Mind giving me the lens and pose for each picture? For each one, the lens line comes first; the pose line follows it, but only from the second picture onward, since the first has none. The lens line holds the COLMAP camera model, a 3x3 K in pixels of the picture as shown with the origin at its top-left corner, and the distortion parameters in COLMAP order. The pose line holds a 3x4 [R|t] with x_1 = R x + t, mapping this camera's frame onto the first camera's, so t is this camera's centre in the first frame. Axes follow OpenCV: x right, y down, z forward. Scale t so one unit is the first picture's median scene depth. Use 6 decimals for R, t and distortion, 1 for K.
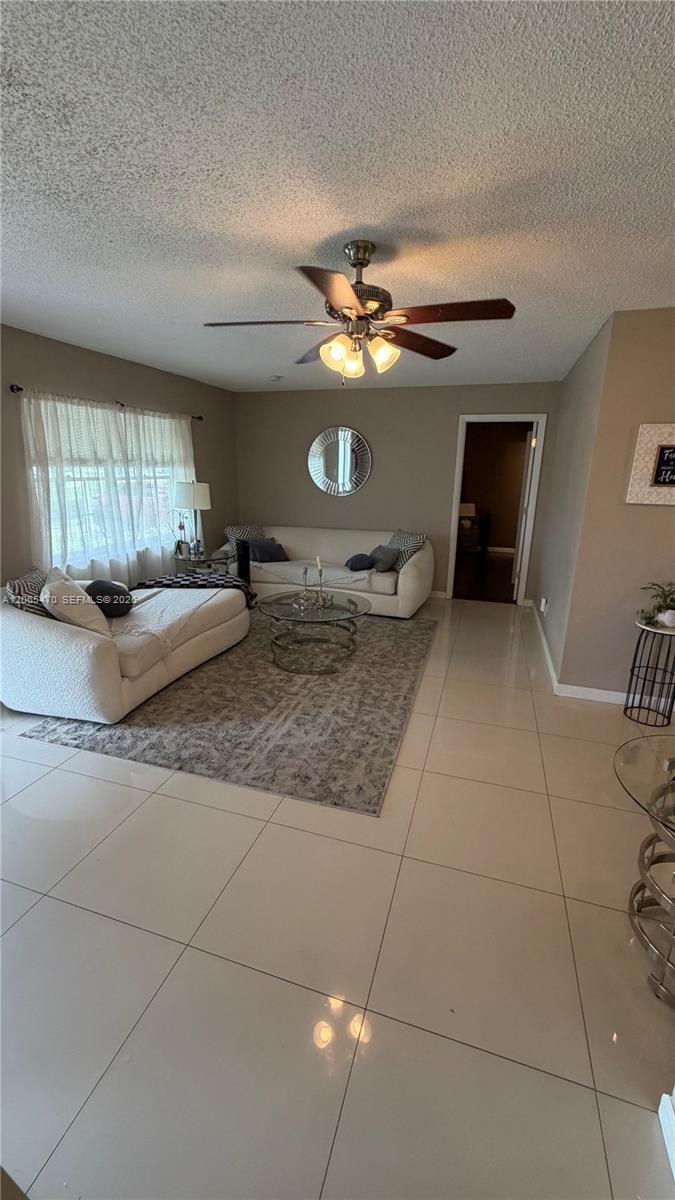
lens RADIAL K [[477.3, 0, 335.2], [0, 477.3, 596.5], [0, 0, 1]] dist [-0.000762, 0.000154]
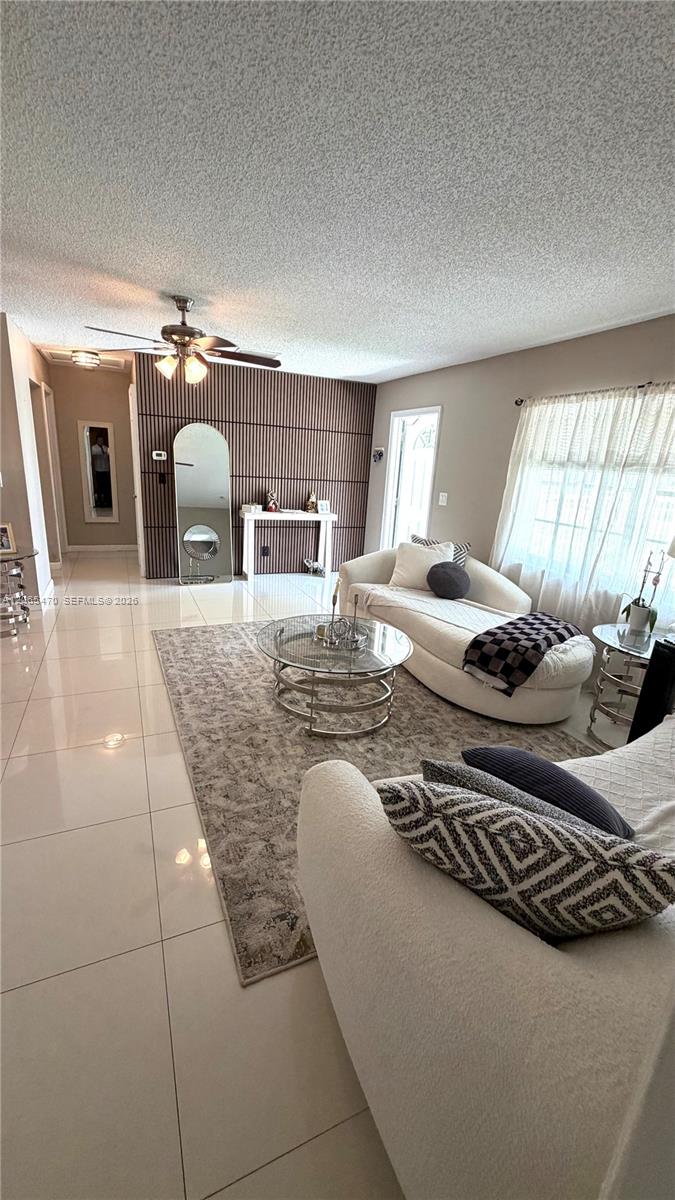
lens RADIAL K [[477.3, 0, 334.2], [0, 477.3, 603.5], [0, 0, 1]] dist [-0.000762, 0.000154]
pose [[-0.743239, 0.128297, -0.656609, 0.527017], [-0.253666, 0.854117, 0.454023, -0.441085], [0.619071, 0.504007, -0.602269, 1.730939]]
